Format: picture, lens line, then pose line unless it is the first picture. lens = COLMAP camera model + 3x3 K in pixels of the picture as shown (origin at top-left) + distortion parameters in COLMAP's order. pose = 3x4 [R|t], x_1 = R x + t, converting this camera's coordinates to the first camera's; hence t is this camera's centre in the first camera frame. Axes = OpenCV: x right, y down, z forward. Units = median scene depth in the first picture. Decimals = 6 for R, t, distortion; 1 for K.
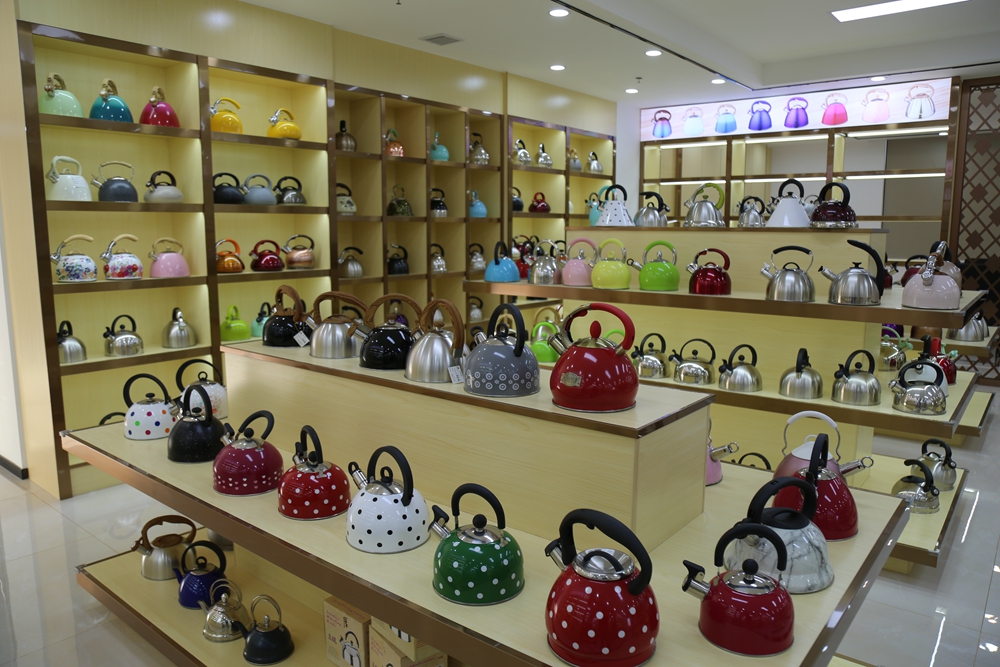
lens RADIAL K [[712.9, 0, 499.4], [0, 712.9, 332.8], [0, 0, 1]] dist [-0.001936, -0.000444]
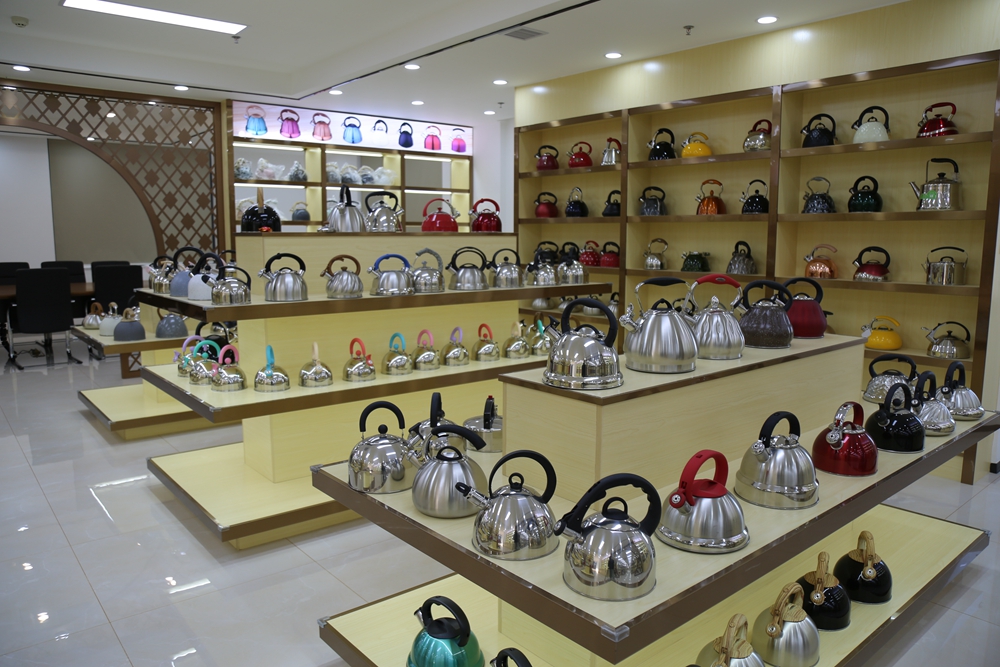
lens RADIAL K [[712.9, 0, 500.5], [0, 712.9, 330.2], [0, 0, 1]] dist [-0.001936, -0.000444]
pose [[0.211815, -0.146229, 0.966308, -0.742058], [0.152367, 0.981594, 0.115144, -0.099988], [-0.965359, 0.122844, 0.230197, 0.601030]]
